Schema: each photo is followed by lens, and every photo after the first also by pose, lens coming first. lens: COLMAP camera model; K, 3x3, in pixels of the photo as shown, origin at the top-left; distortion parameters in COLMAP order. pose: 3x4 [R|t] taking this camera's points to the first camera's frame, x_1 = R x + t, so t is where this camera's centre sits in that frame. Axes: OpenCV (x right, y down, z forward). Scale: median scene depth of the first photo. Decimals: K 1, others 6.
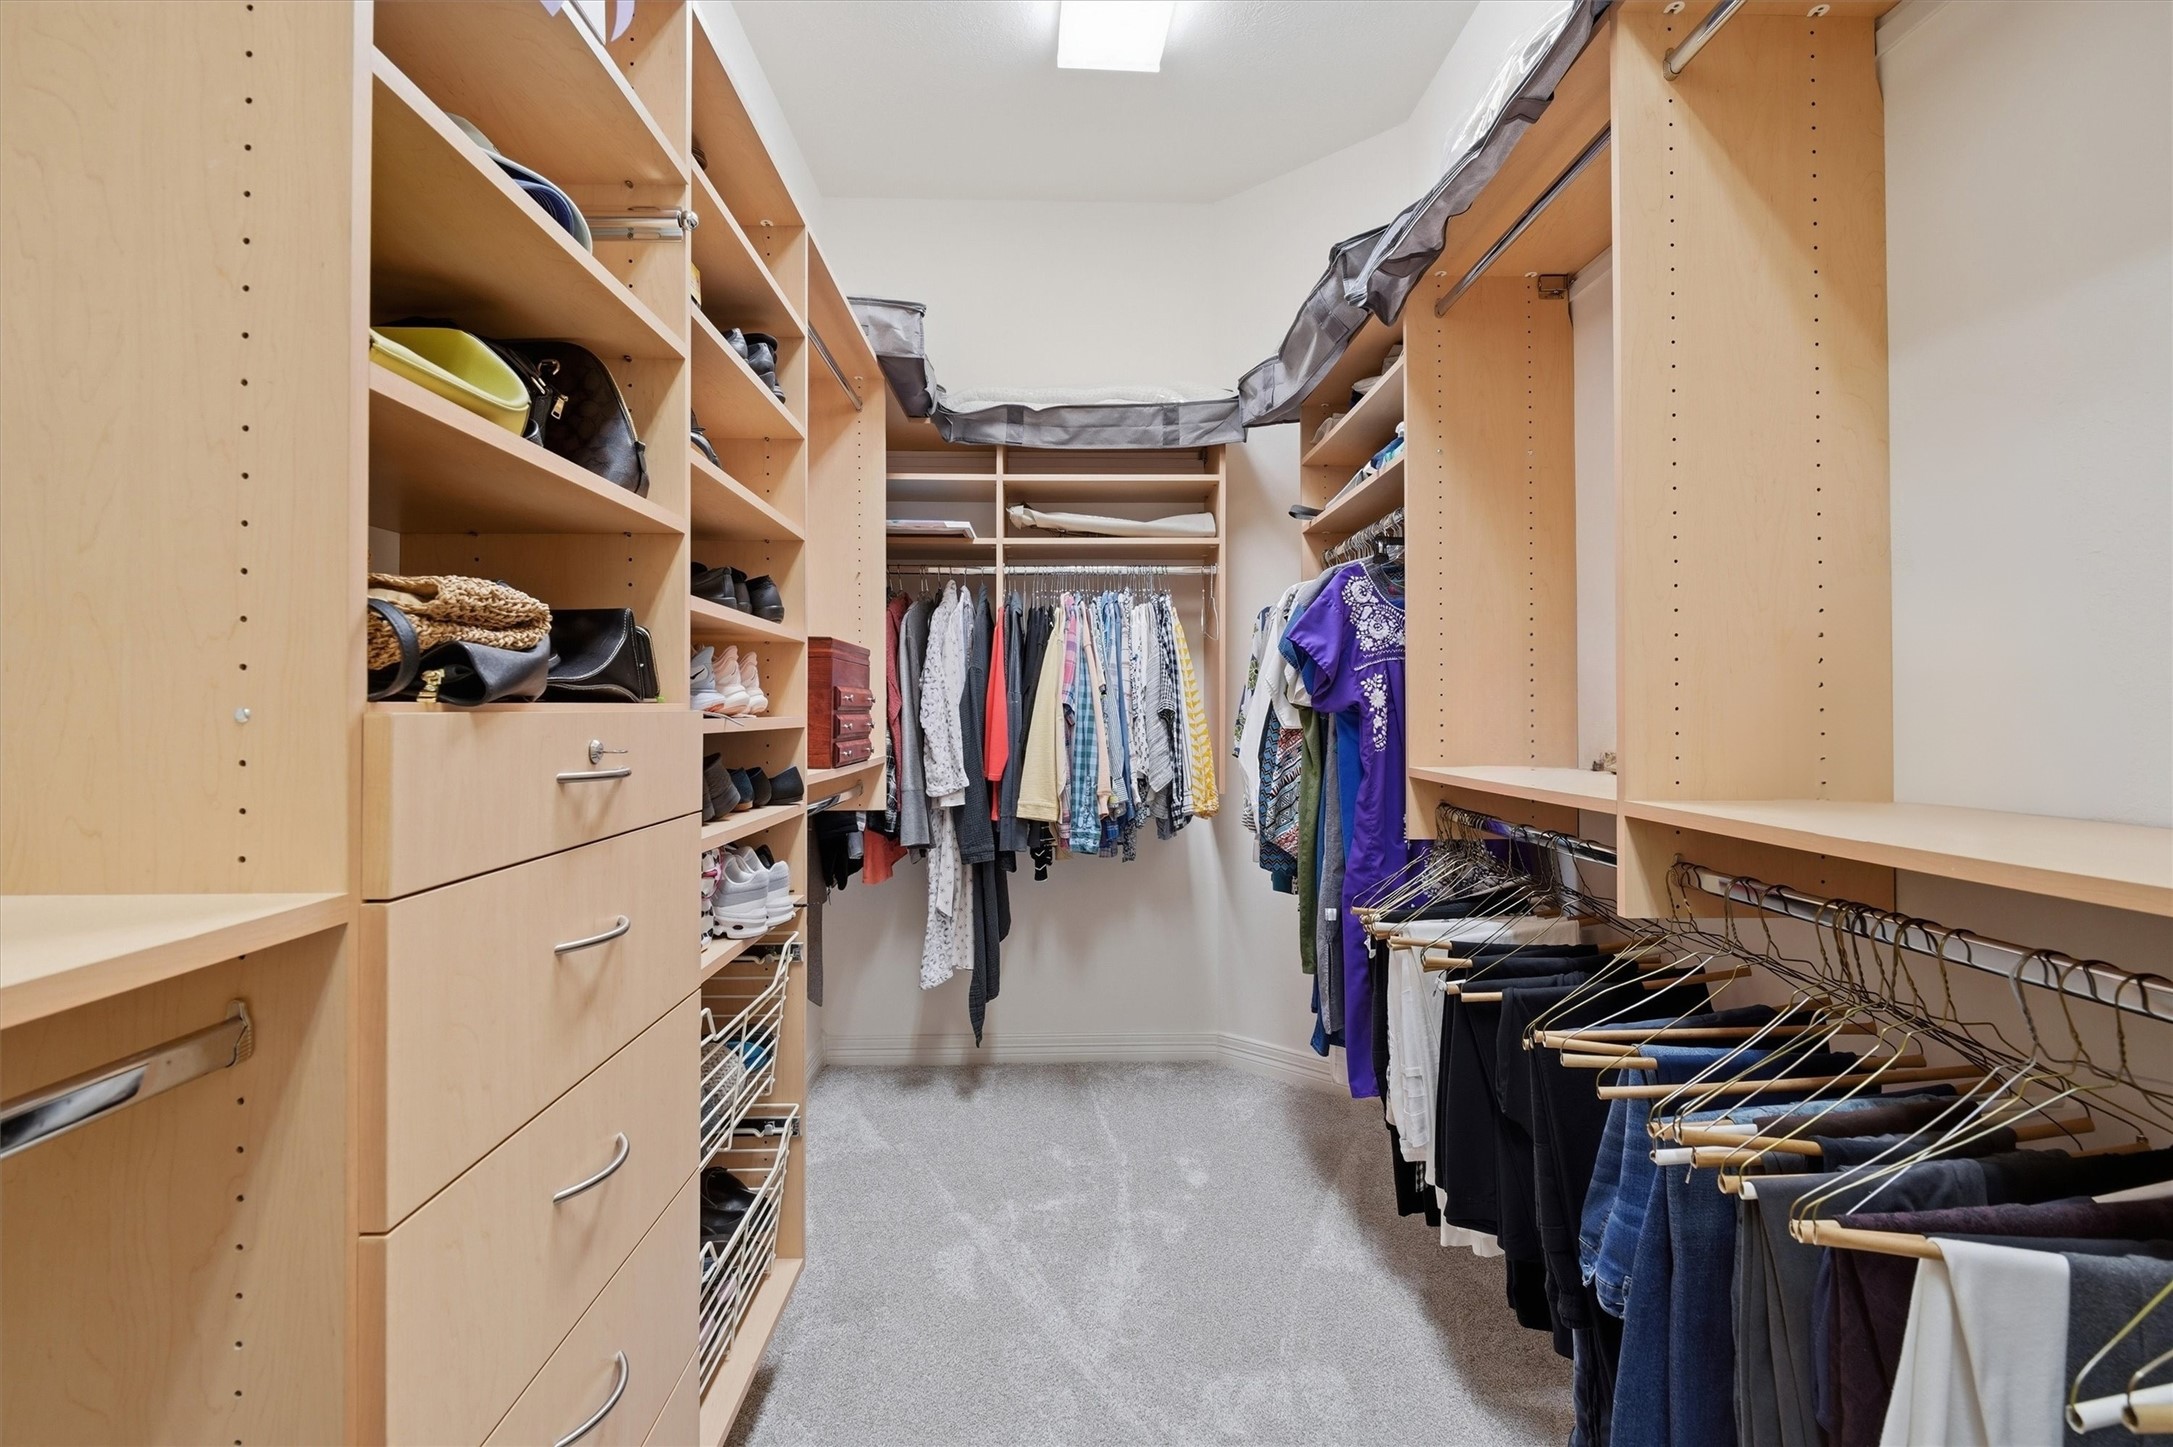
lens RADIAL K [[1039.9, 0, 1093.7], [0, 1039.9, 705.0], [0, 0, 1]] dist [-0.004082, -0.000625]
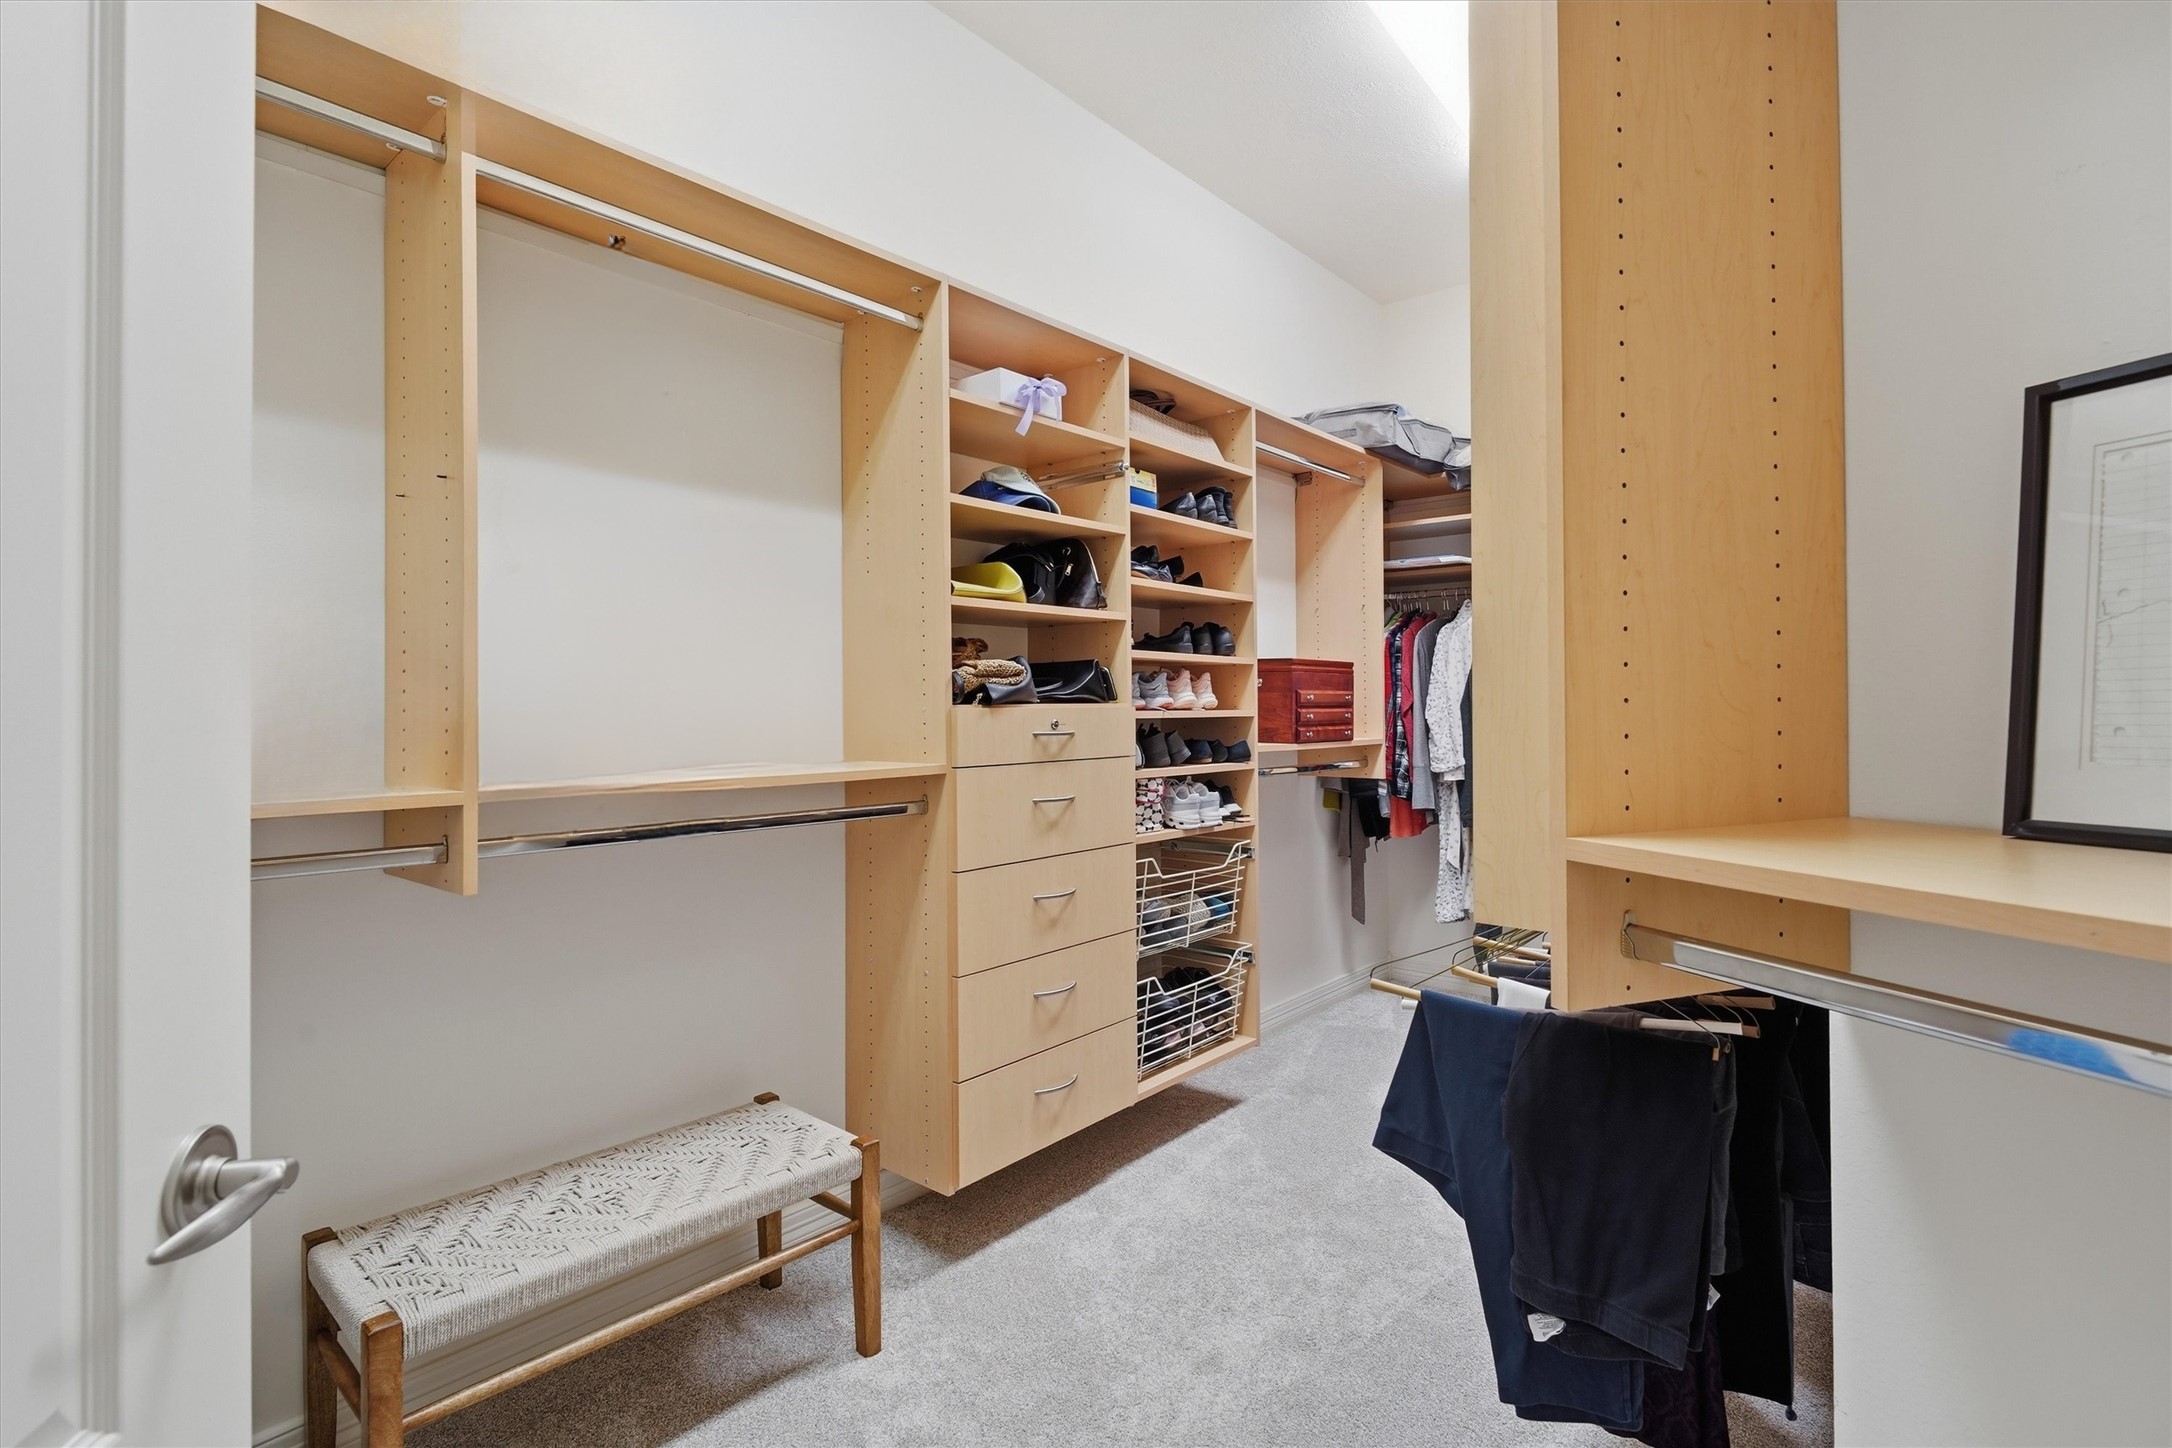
lens RADIAL K [[1039.4, 0, 1084.2], [0, 1039.4, 736.0], [0, 0, 1]] dist [-0.004082, -0.000625]
pose [[0.736736, 0.013973, -0.676036, 0.896525], [0.009438, 0.999477, 0.030943, -0.001007], [0.676115, -0.029177, 0.736219, -0.549021]]
